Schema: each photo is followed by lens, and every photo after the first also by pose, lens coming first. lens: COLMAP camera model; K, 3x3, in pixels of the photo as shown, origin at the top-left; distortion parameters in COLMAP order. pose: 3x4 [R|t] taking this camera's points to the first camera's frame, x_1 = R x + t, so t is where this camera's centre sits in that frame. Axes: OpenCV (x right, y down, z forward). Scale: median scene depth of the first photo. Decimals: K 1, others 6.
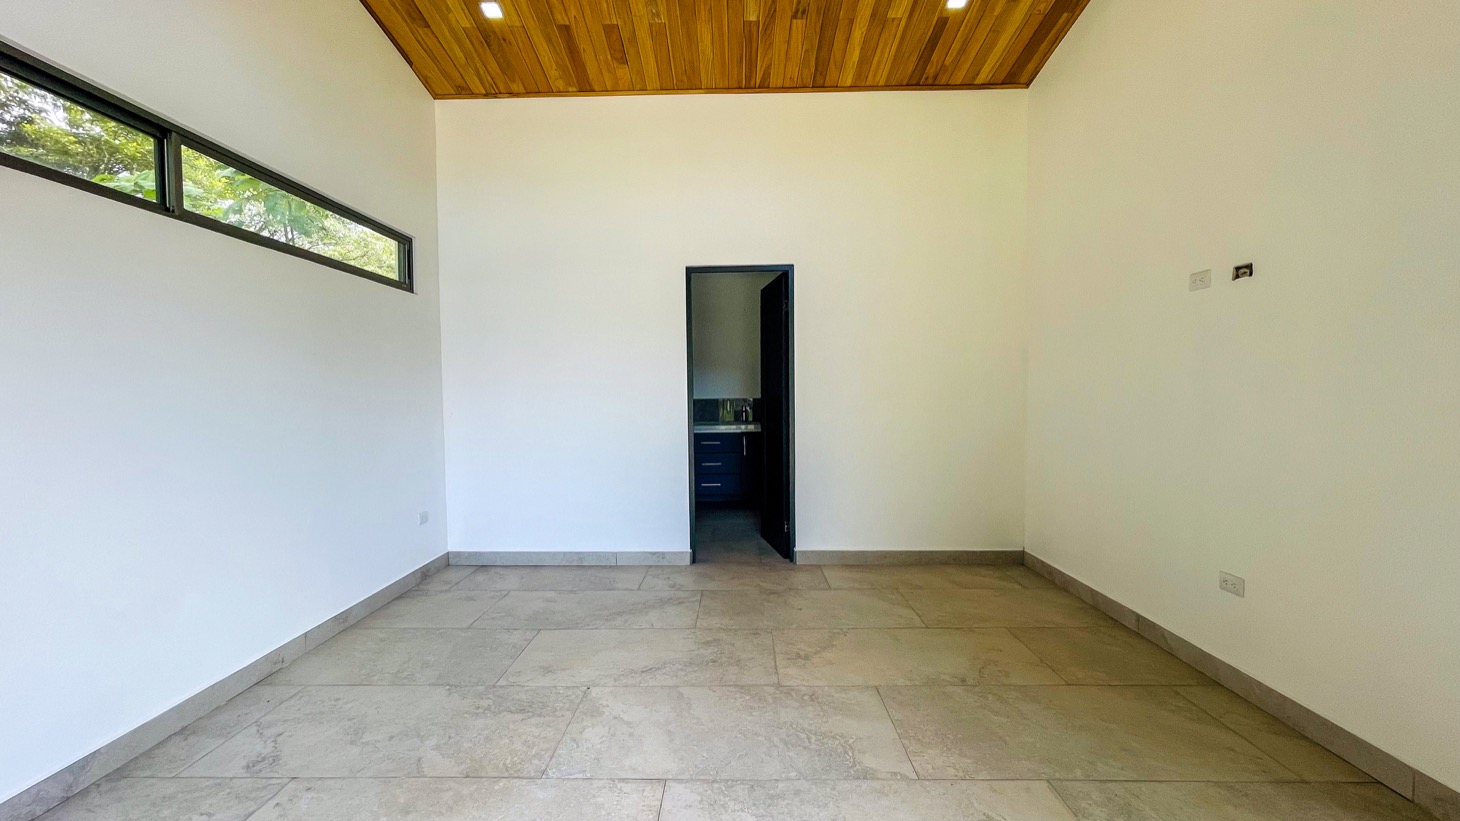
lens RADIAL K [[593.3, 0, 725.0], [0, 593.3, 413.2], [0, 0, 1]] dist [-0.000249, -0.000090]
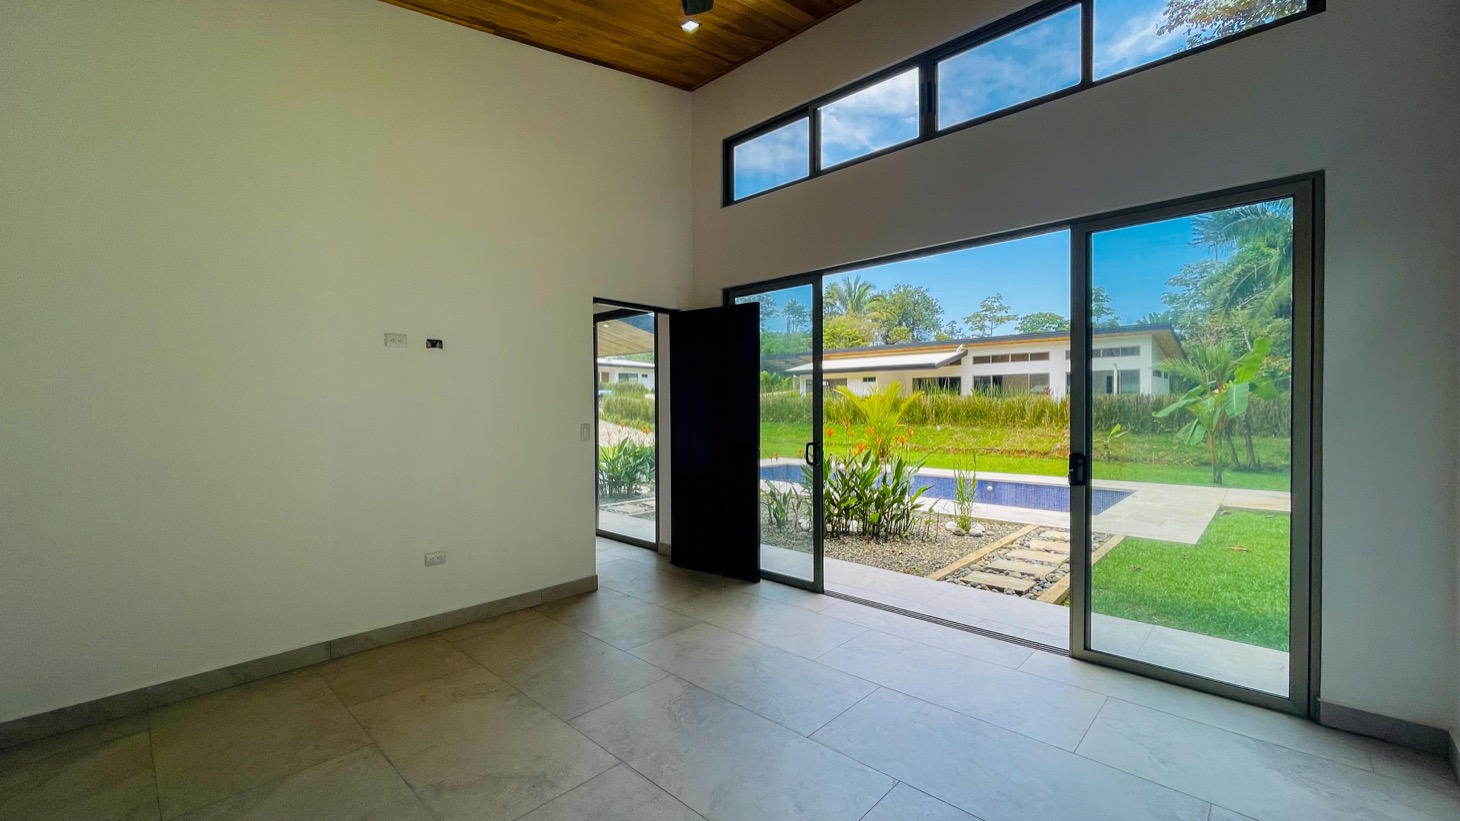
lens RADIAL K [[595.2, 0, 727.5], [0, 595.2, 414.3], [0, 0, 1]] dist [-0.000453, 0.004793]
pose [[-0.739692, 0.002878, 0.672939, -0.667903], [0.037712, 0.998597, 0.037183, -0.092051], [-0.671888, 0.052882, -0.738763, 1.629456]]
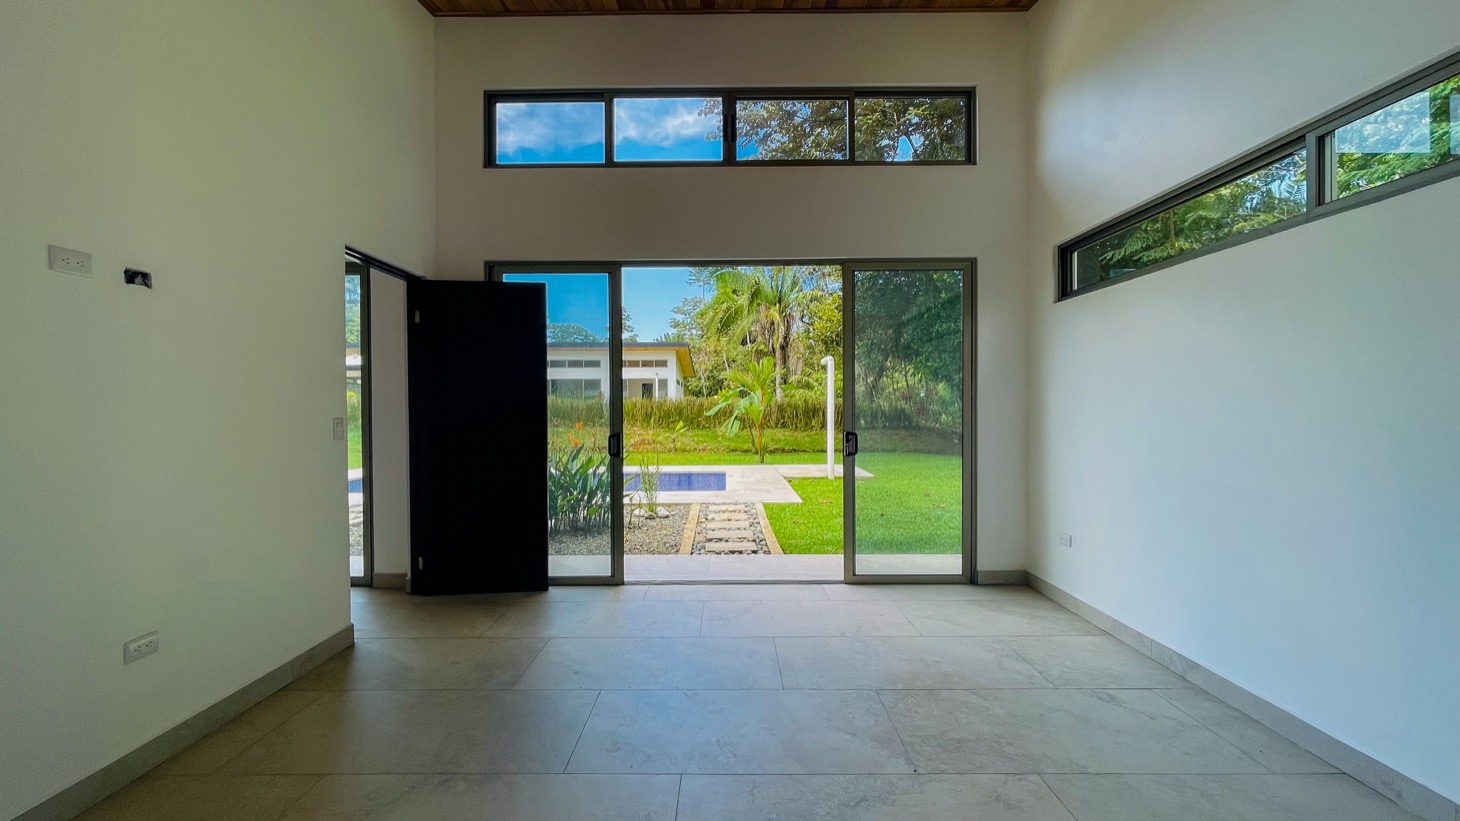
lens RADIAL K [[593.3, 0, 725.0], [0, 593.3, 413.2], [0, 0, 1]] dist [-0.000249, -0.000090]
pose [[-0.999725, 0.013935, -0.018843, 0.042888], [0.013005, 0.998734, 0.048599, -0.074891], [0.019496, 0.048340, -0.998641, 1.901212]]
